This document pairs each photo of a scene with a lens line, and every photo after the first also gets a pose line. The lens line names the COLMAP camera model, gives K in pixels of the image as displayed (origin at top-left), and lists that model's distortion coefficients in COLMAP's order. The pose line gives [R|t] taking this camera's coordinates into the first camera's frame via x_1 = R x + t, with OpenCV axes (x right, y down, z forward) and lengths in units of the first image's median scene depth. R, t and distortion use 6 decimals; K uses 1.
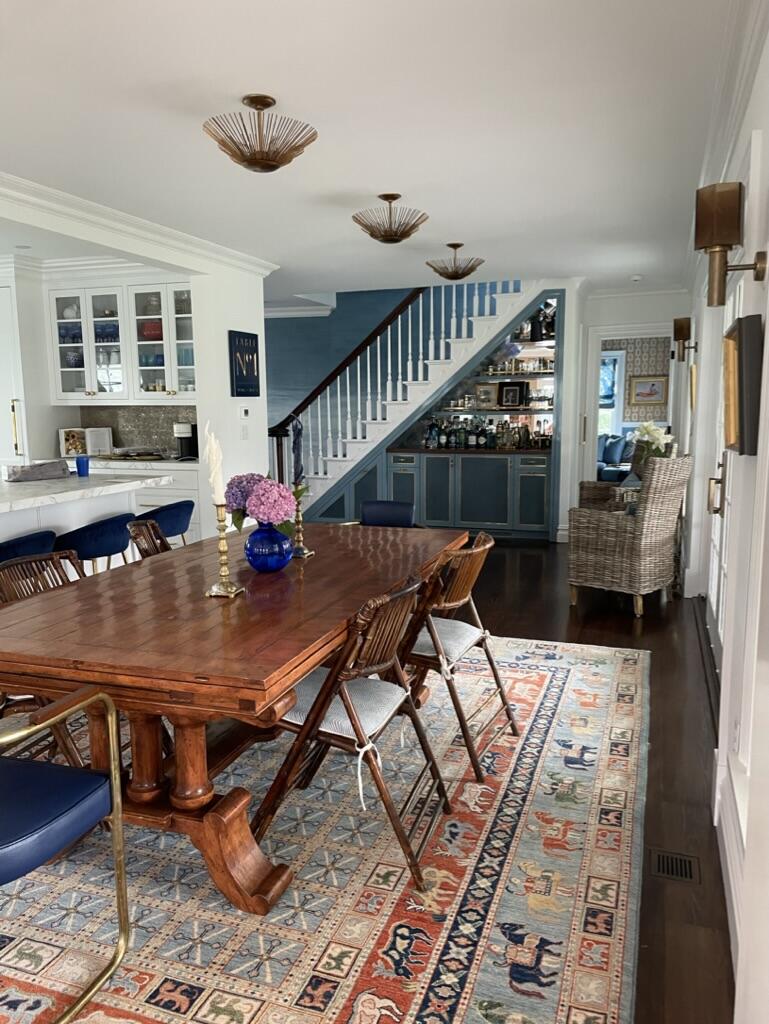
lens RADIAL K [[780.0, 0, 384.5], [0, 780.0, 512.0], [0, 0, 1]] dist [0.037429, -0.002725]
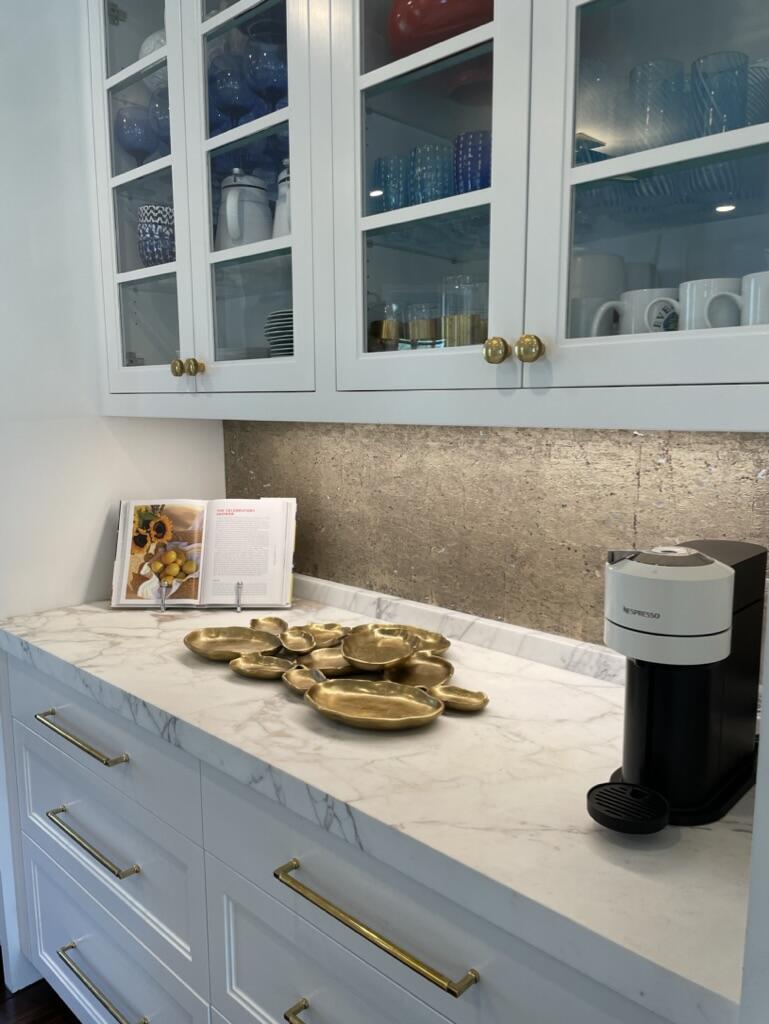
lens RADIAL K [[780.0, 0, 384.5], [0, 780.0, 512.0], [0, 0, 1]] dist [0.037429, -0.002725]
pose [[0.902125, 0.063705, -0.426745, -0.197047], [-0.065531, 0.997796, 0.010422, -0.103177], [0.426469, 0.018563, 0.904312, 0.736618]]
